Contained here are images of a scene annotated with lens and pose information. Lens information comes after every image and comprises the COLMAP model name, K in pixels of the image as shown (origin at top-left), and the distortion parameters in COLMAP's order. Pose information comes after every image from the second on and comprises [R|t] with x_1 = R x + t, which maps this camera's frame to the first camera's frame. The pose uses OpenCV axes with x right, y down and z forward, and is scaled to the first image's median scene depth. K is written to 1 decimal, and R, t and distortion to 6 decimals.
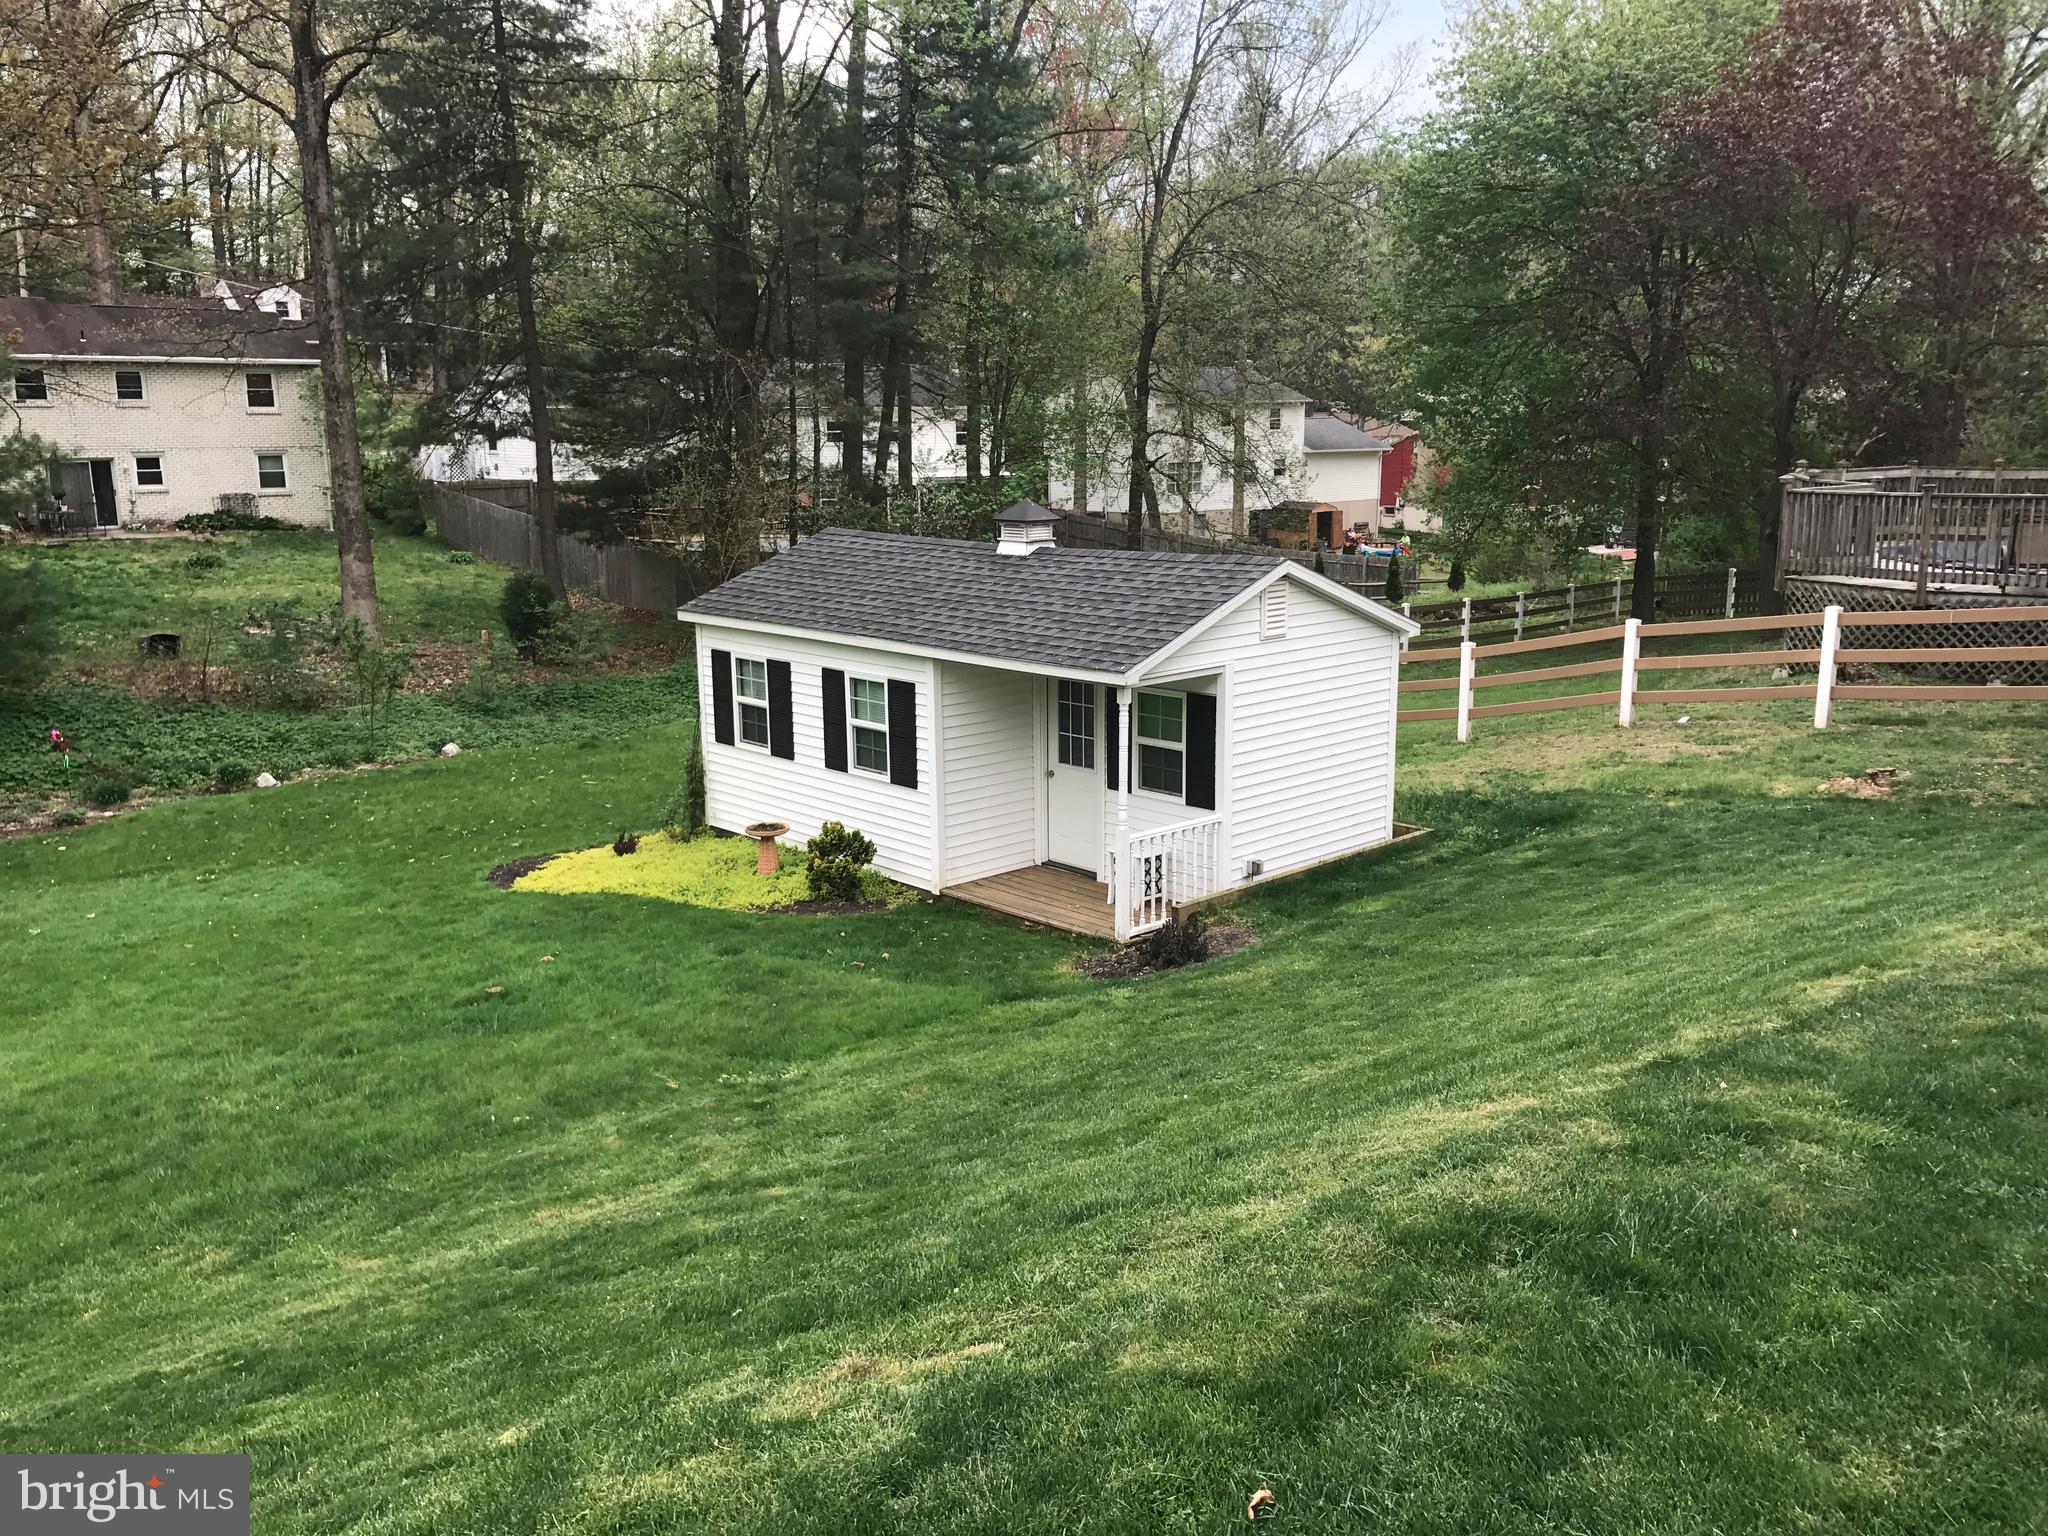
lens RADIAL K [[1678.7, 0, 1034.2], [0, 1678.7, 779.0], [0, 0, 1]] dist [0.051797, -0.070012]
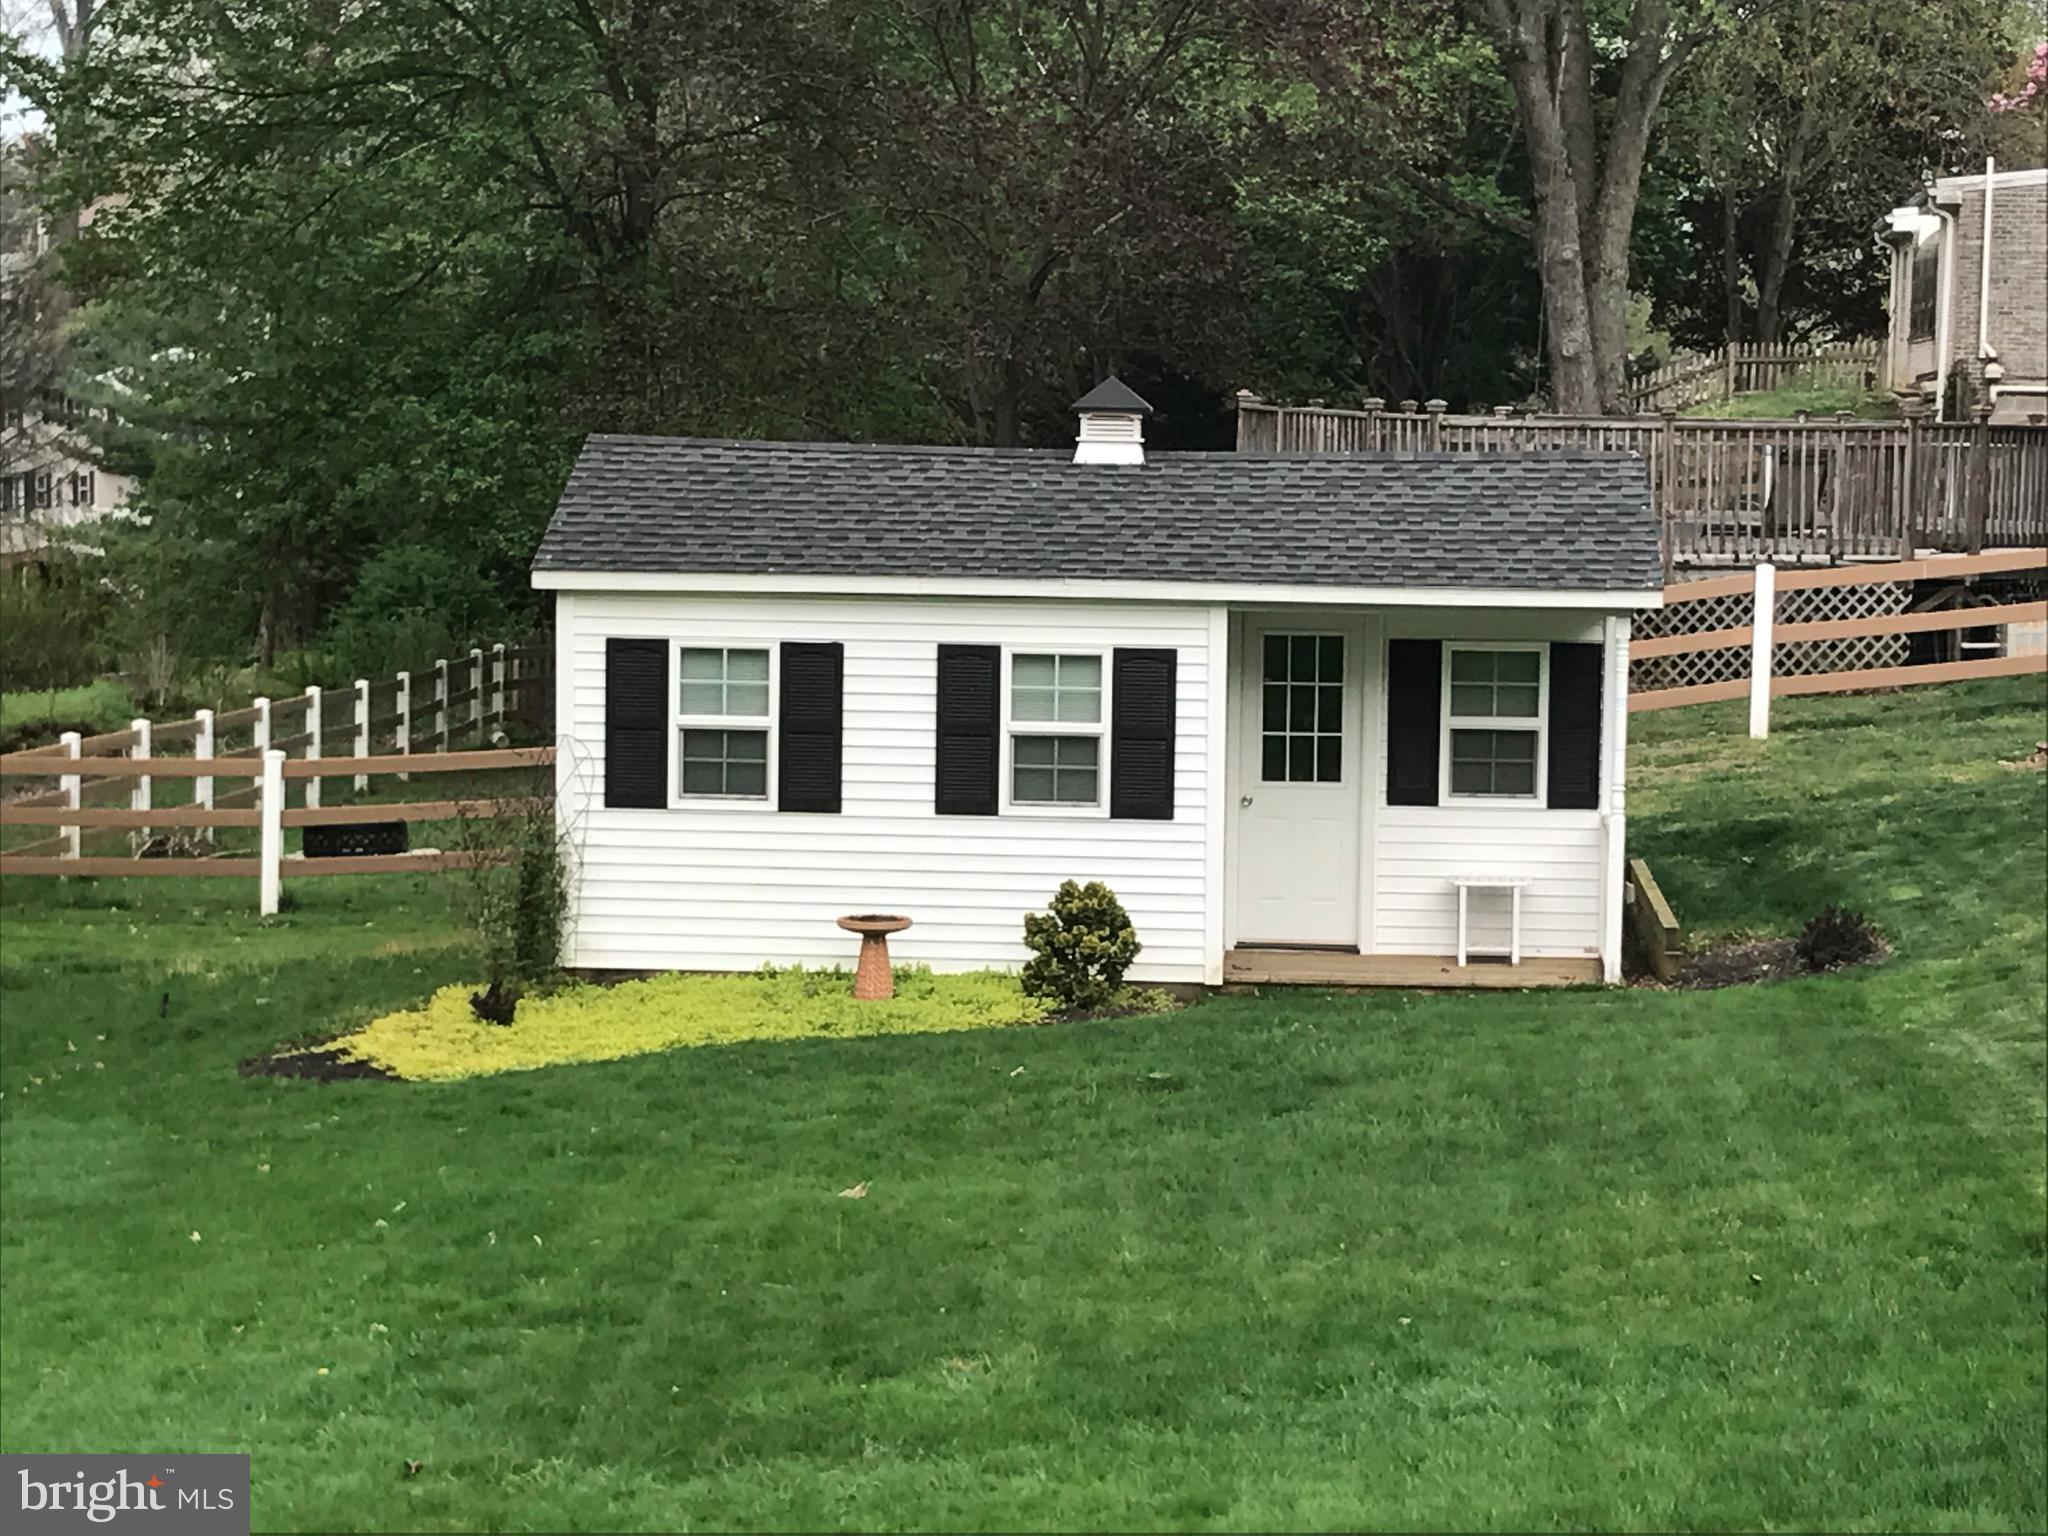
lens RADIAL K [[4626.3, 0, 1020.8], [0, 4626.3, 768.9], [0, 0, 1]] dist [0.090279, 0.000000]
pose [[0.733234, -0.034246, 0.679114, -1.215517], [0.120684, 0.989429, -0.080407, 0.112877], [-0.669181, 0.140915, 0.729616, -0.208916]]
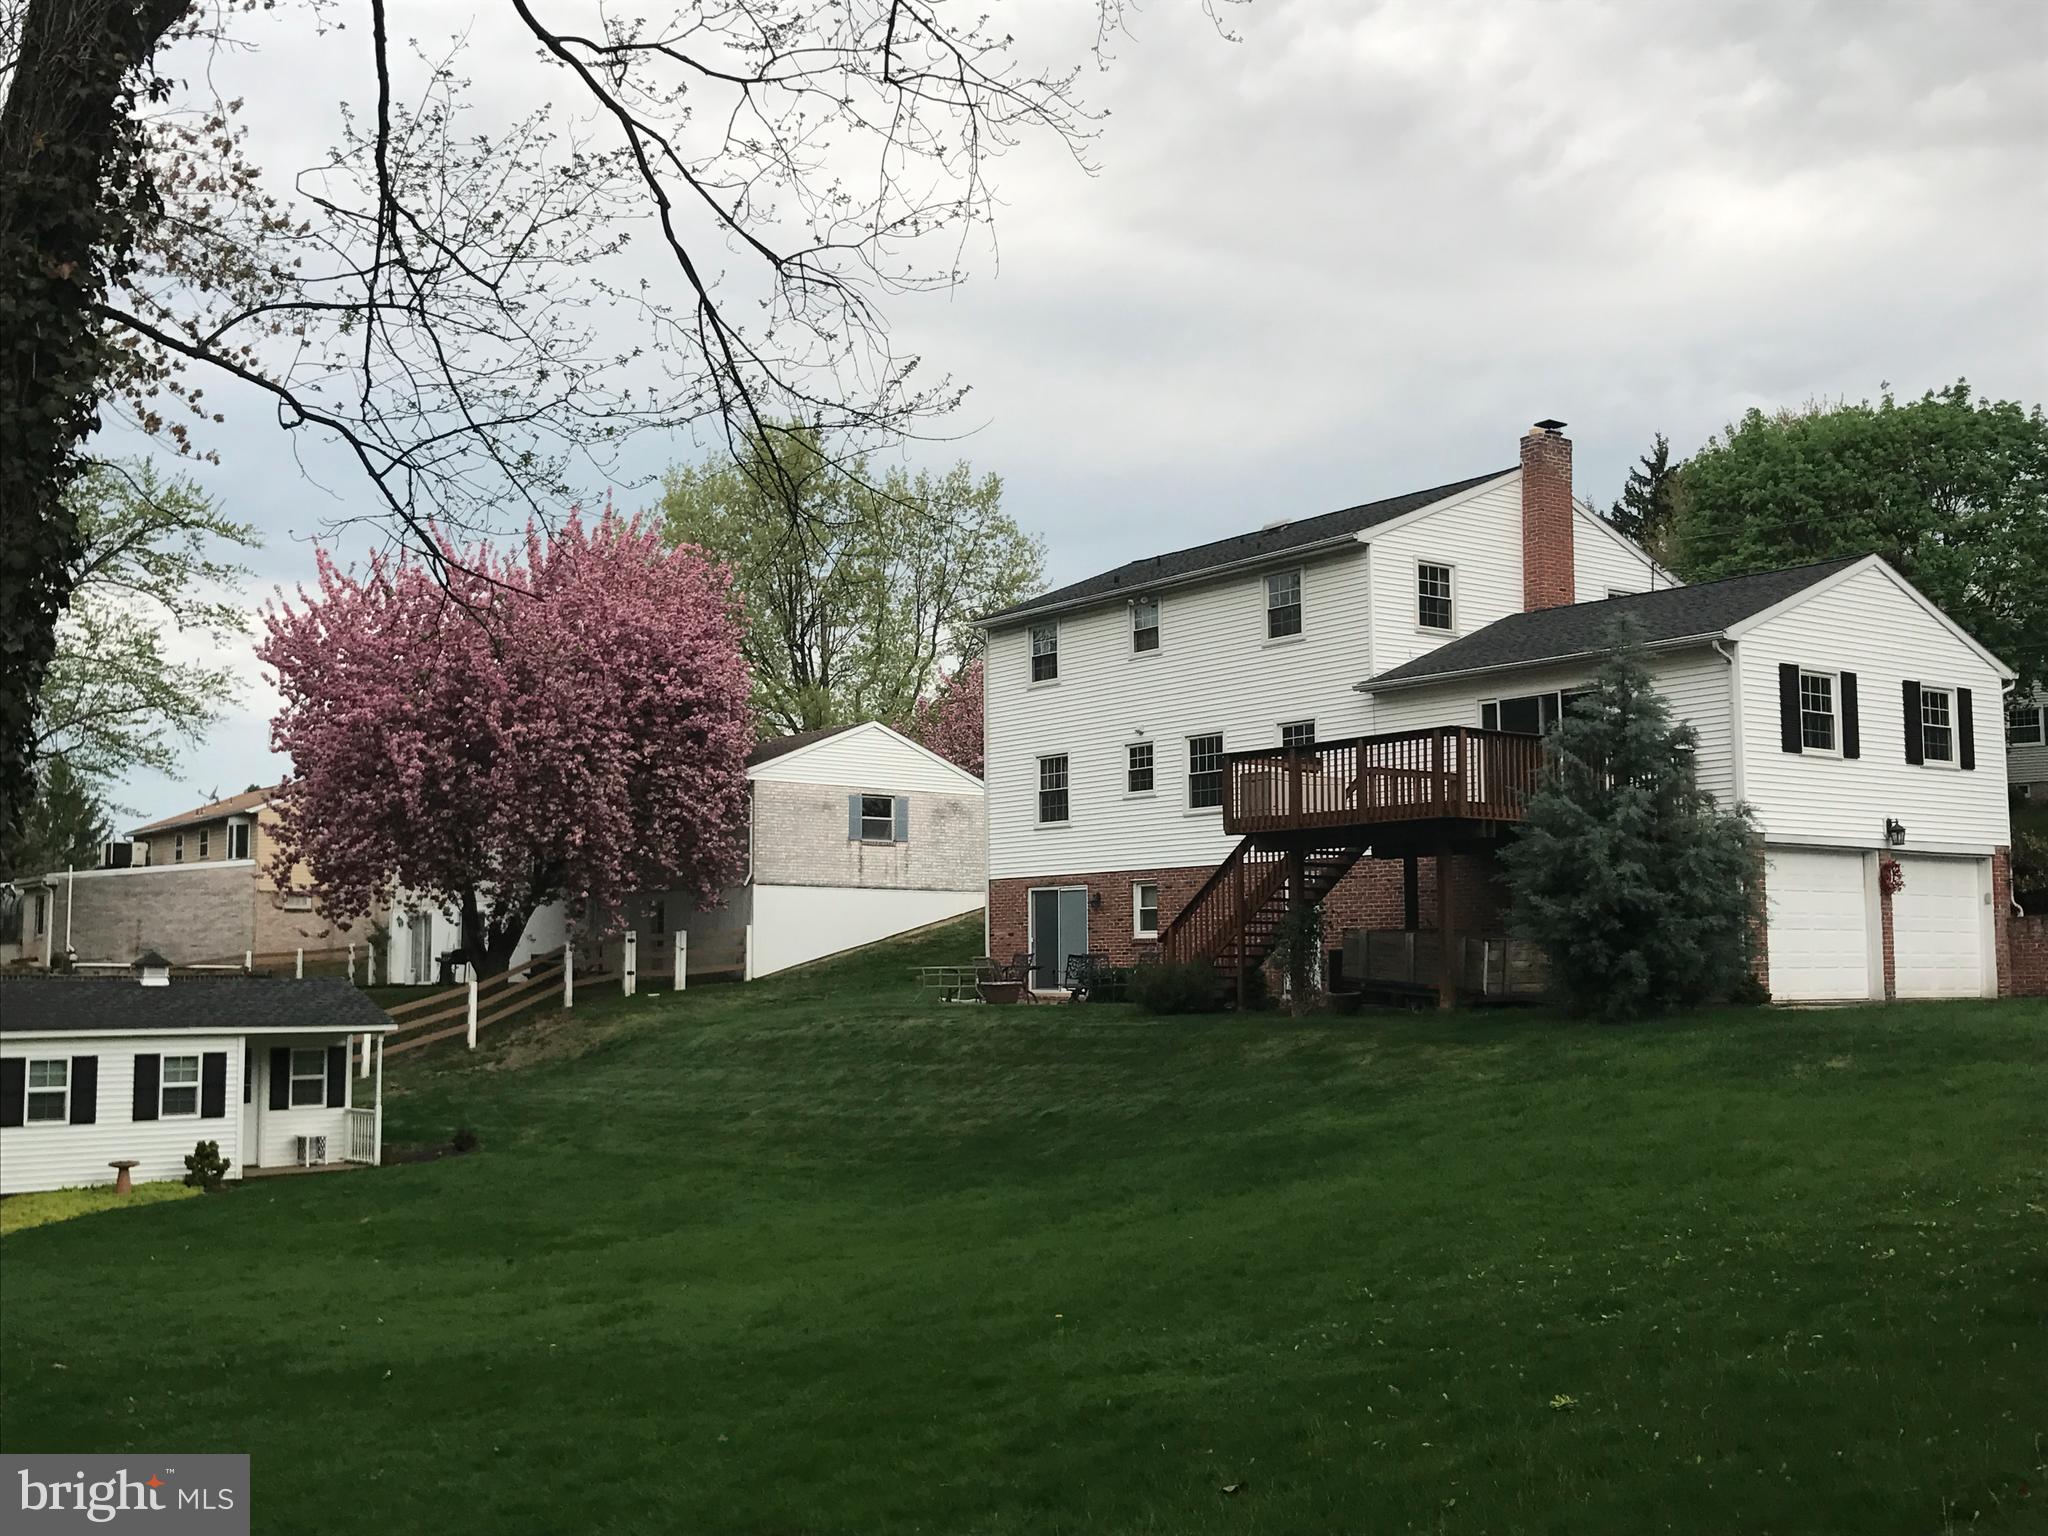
lens RADIAL K [[2173.8, 0, 1016.3], [0, 2173.8, 760.3], [0, 0, 1]] dist [0.013814, 0.000000]
pose [[0.042989, 0.109923, 0.993010, -2.103956], [0.214155, 0.969812, -0.116626, 0.078341], [-0.975853, 0.217671, 0.018151, 0.113918]]
